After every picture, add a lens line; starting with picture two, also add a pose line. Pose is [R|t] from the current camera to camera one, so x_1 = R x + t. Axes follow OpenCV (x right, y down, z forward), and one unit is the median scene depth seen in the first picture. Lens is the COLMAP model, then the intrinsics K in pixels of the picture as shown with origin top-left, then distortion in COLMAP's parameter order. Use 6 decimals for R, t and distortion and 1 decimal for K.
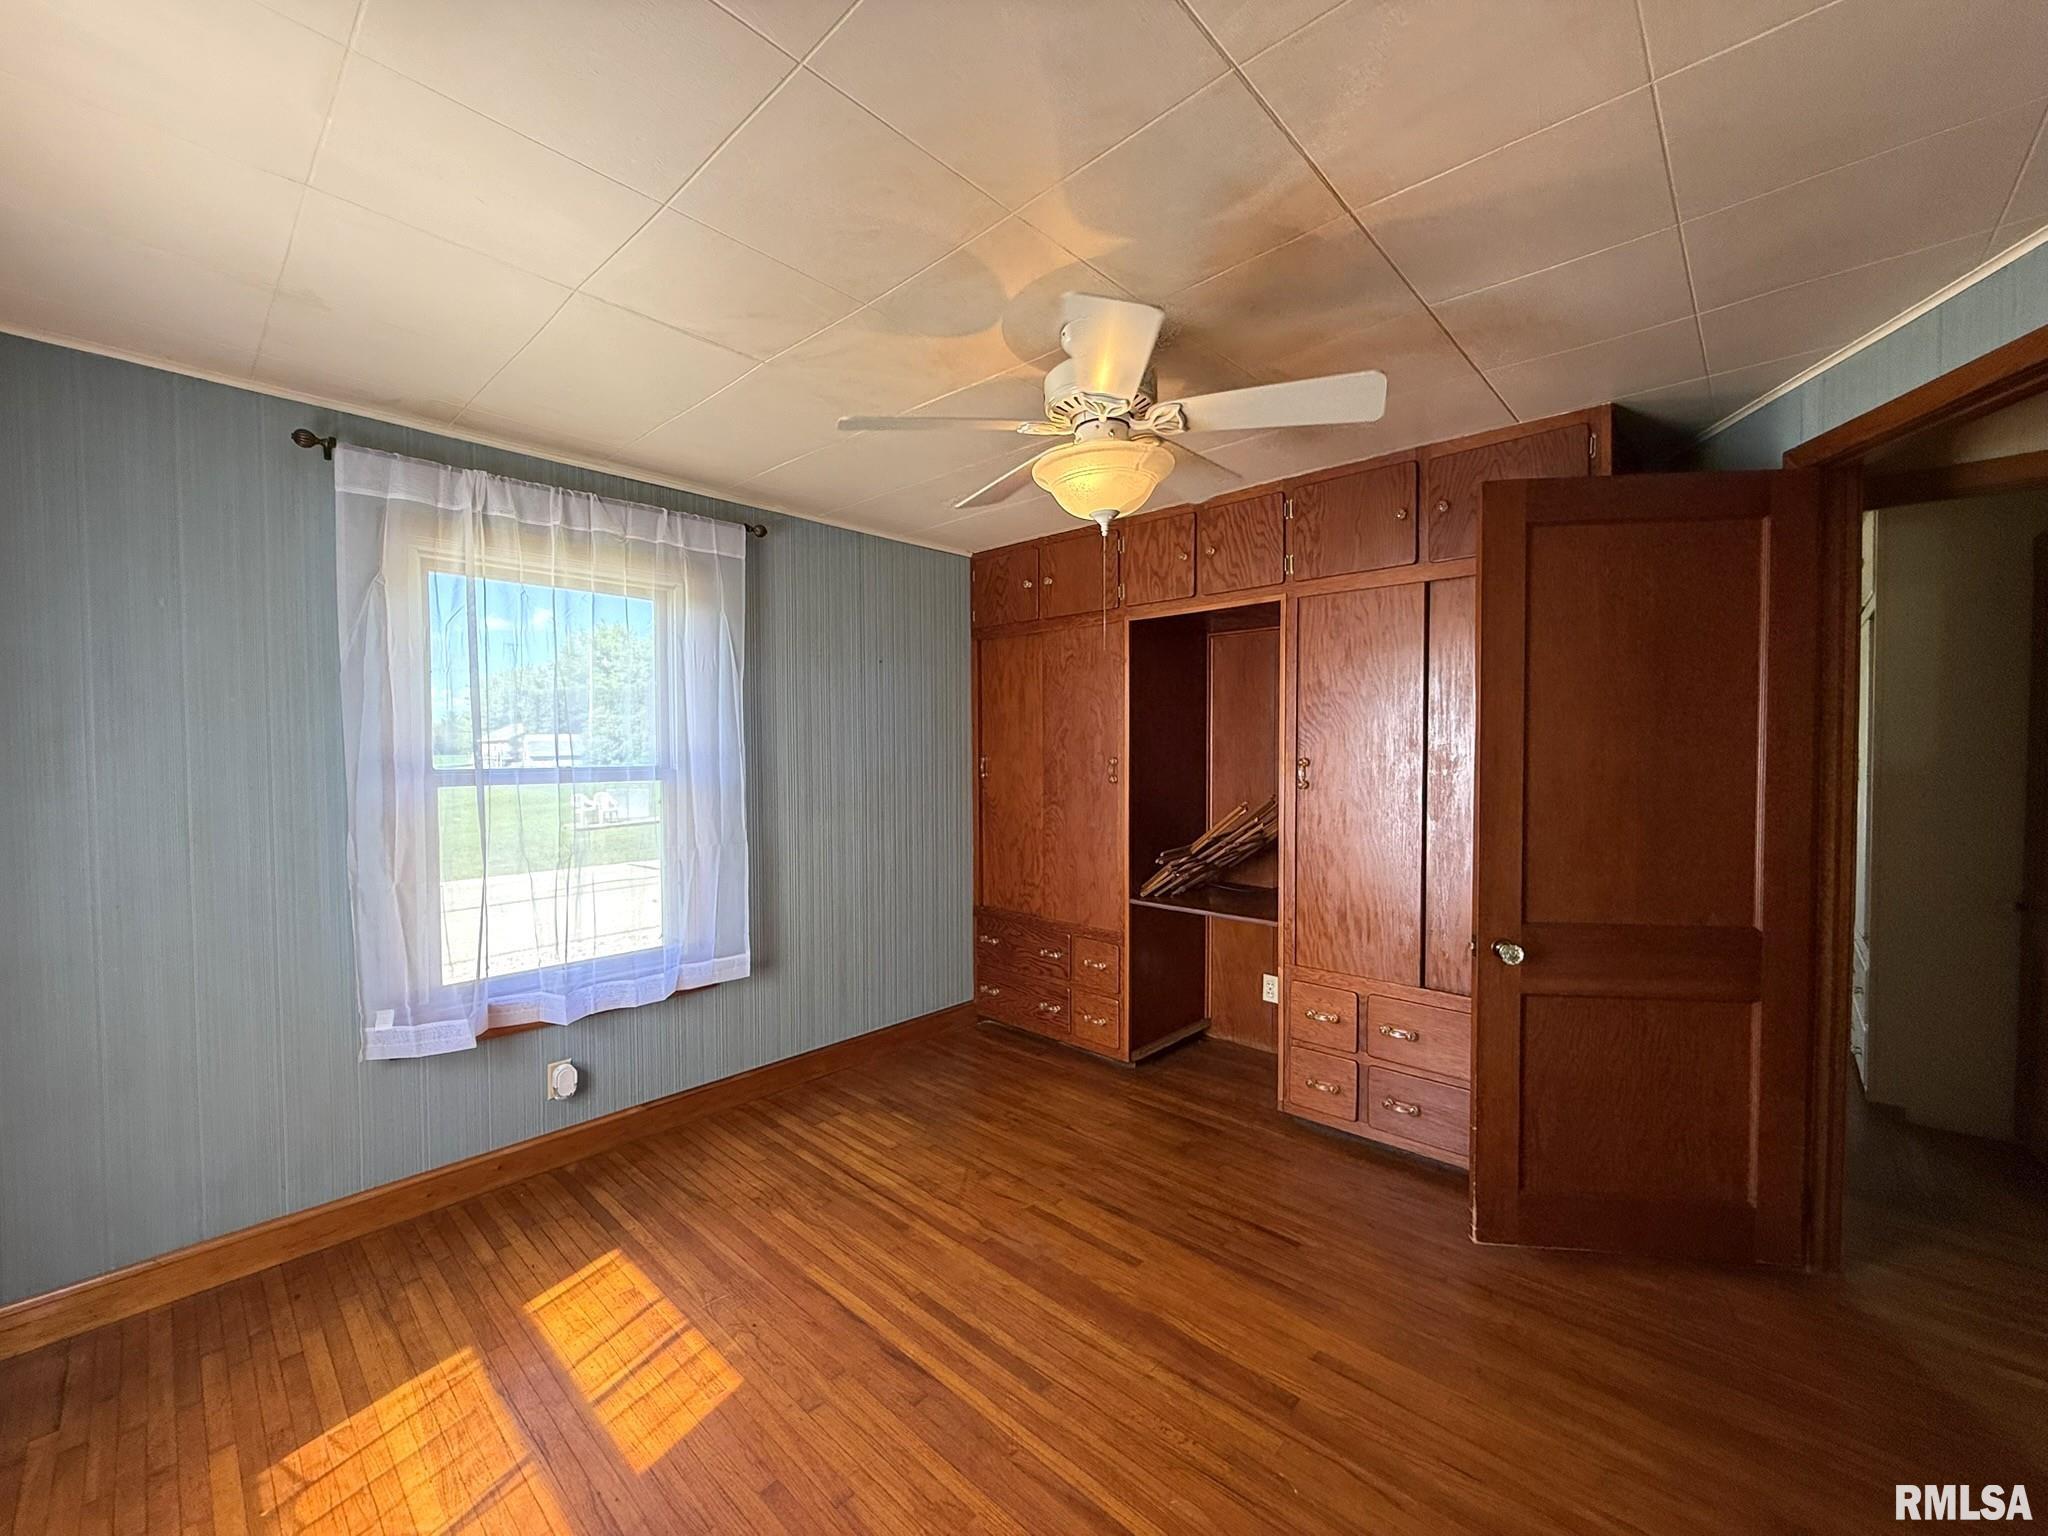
lens RADIAL K [[837.9, 0, 1009.0], [0, 837.9, 772.4], [0, 0, 1]] dist [0.000898, -0.000130]
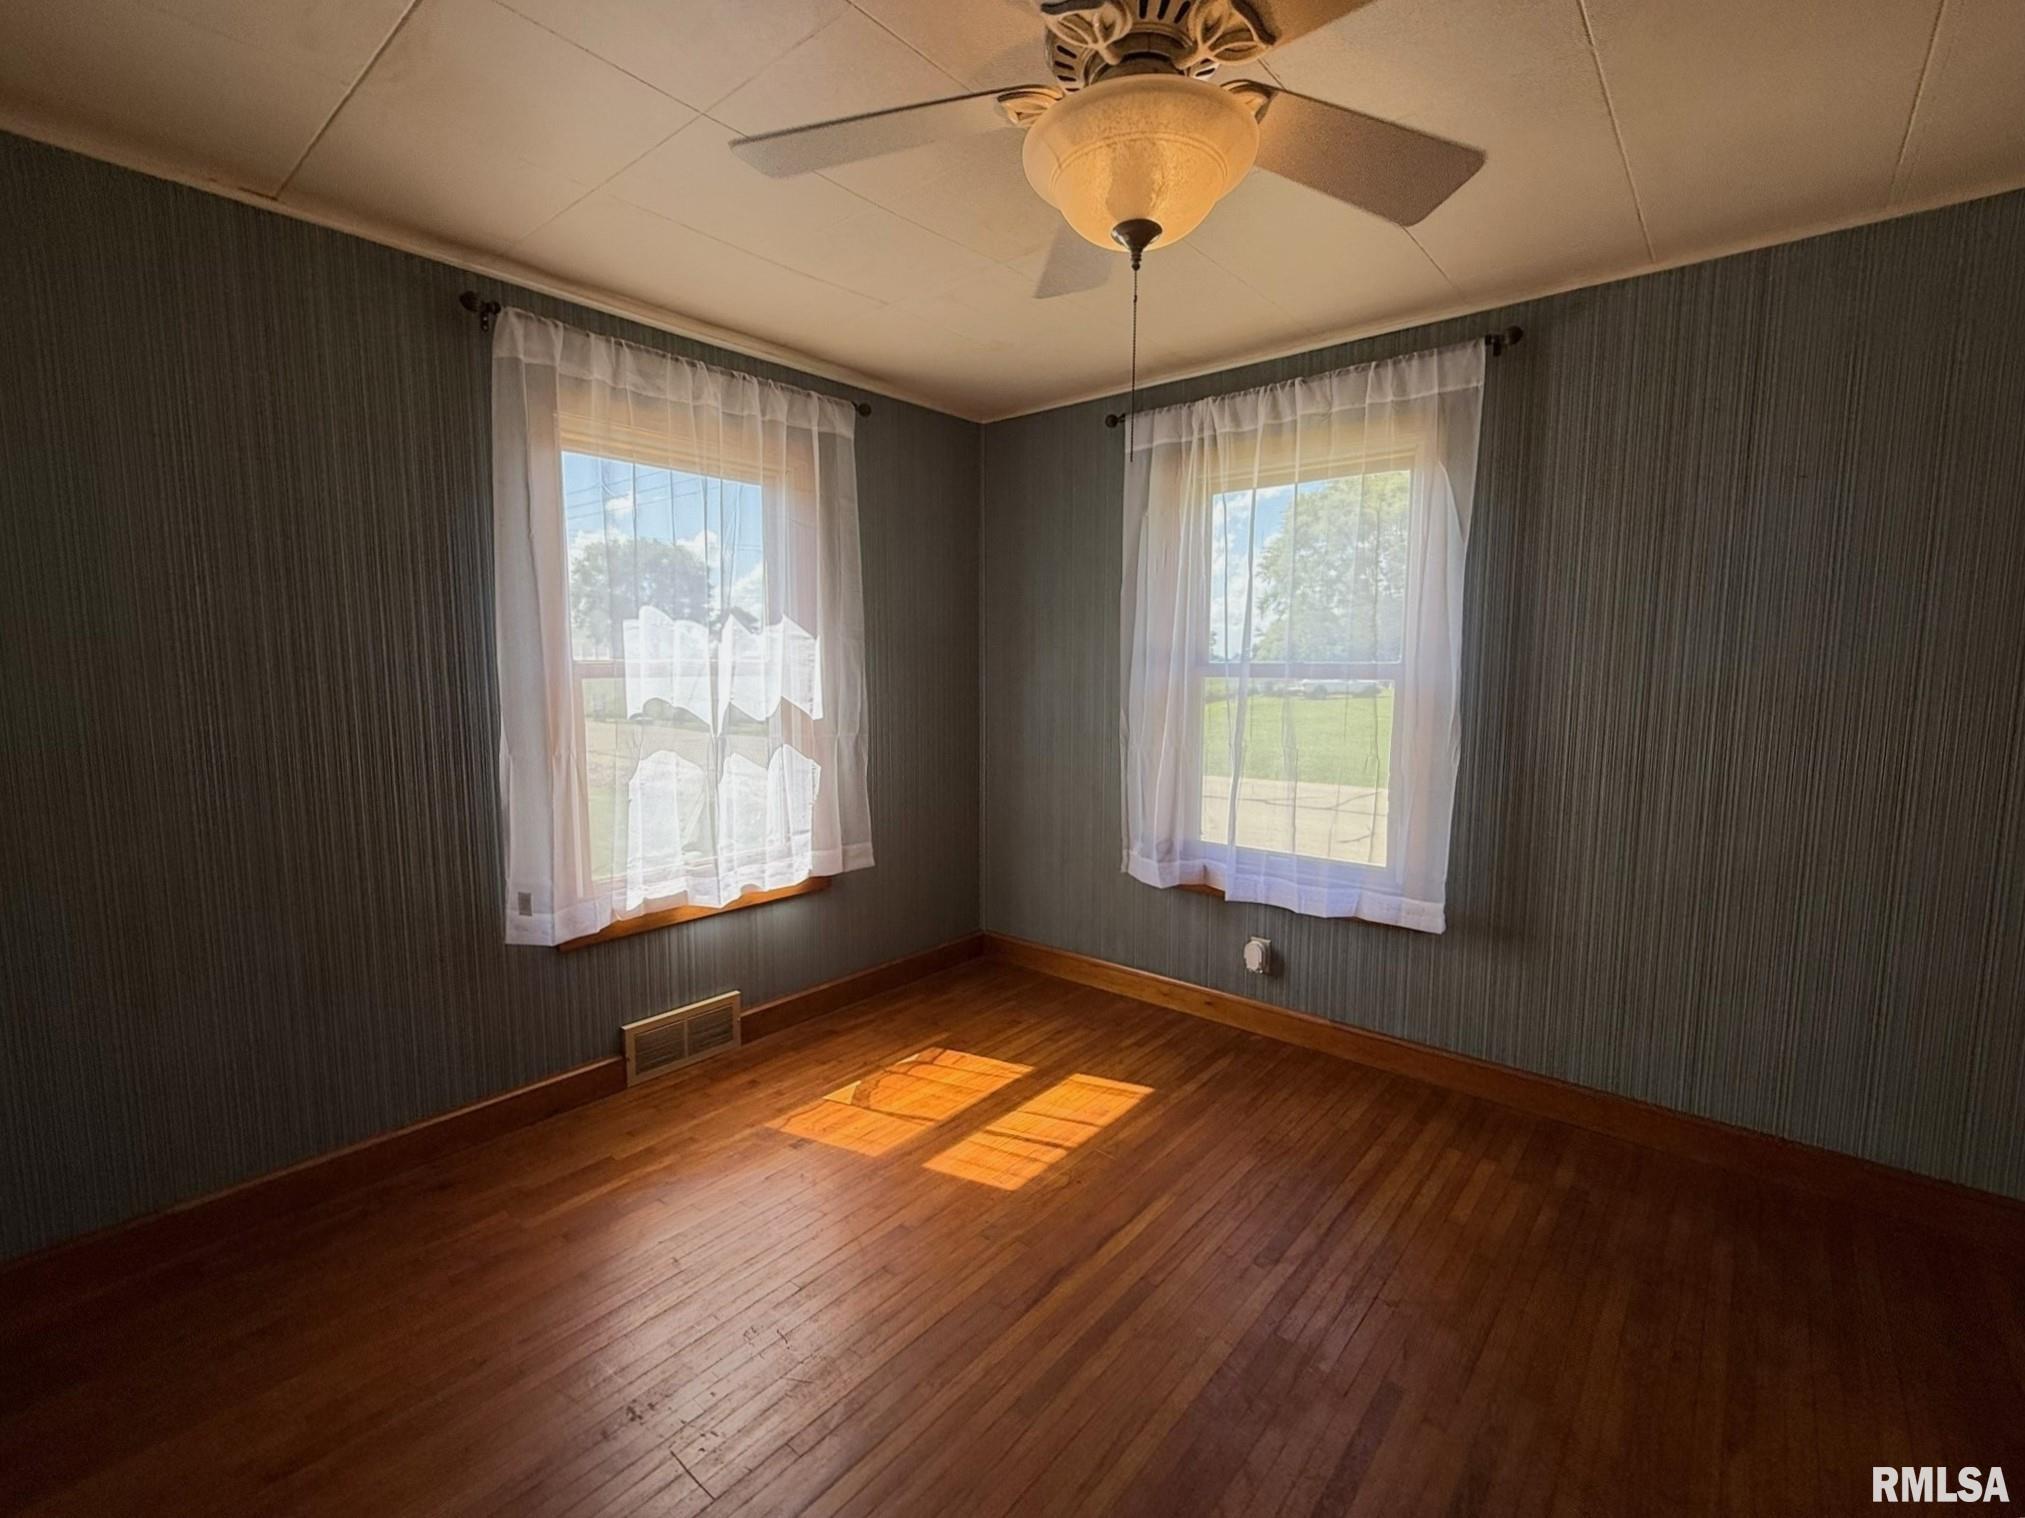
lens RADIAL K [[891.0, 0, 1005.9], [0, 891.0, 765.9], [0, 0, 1]] dist [-0.001100, -0.000249]
pose [[0.039025, 0.115283, -0.992566, 0.678939], [-0.033805, 0.992906, 0.113993, 0.008357], [0.998666, 0.029105, 0.042646, 0.759085]]
